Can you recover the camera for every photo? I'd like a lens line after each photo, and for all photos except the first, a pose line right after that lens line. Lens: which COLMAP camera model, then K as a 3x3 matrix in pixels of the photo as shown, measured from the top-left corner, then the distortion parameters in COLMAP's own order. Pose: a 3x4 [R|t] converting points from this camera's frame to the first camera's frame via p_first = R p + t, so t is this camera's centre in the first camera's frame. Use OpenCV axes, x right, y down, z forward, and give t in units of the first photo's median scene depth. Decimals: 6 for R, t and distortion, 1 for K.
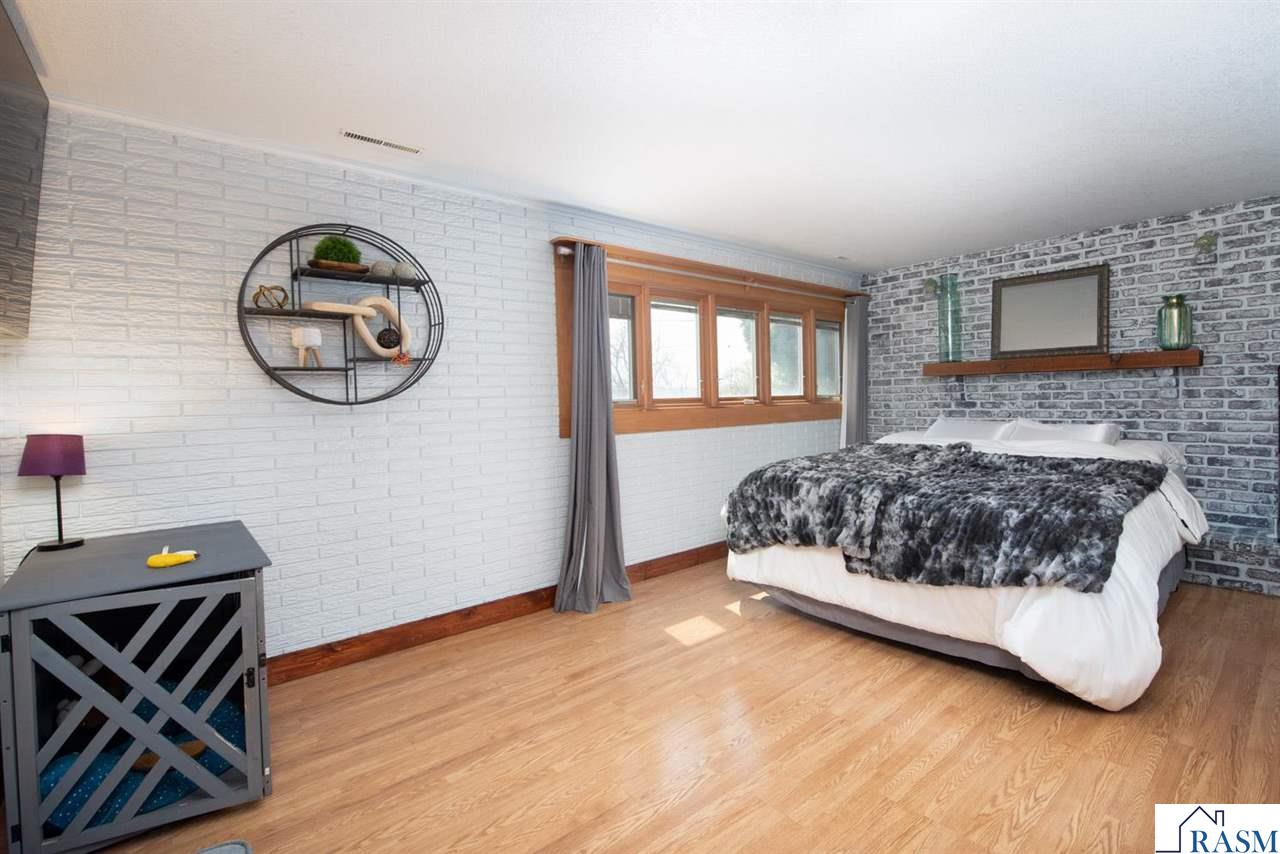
lens RADIAL K [[534.0, 0, 636.1], [0, 534.0, 417.7], [0, 0, 1]] dist [-0.015516, -0.000382]
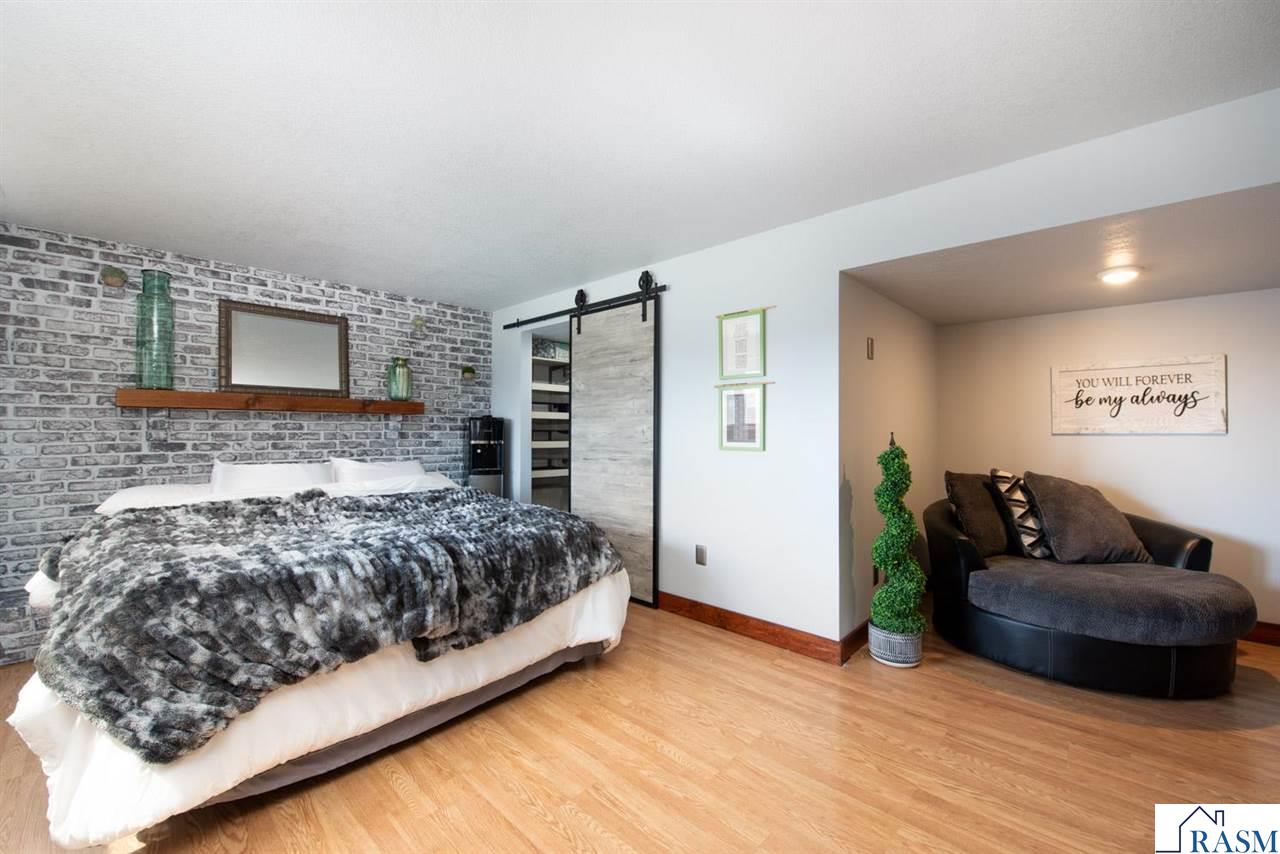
lens RADIAL K [[534.0, 0, 635.8], [0, 534.0, 429.1], [0, 0, 1]] dist [-0.015516, -0.000382]
pose [[-0.152678, 0.023274, 0.988002, -0.300747], [0.036330, 0.999179, -0.017923, -0.015907], [-0.987608, 0.033157, -0.153399, 0.584363]]
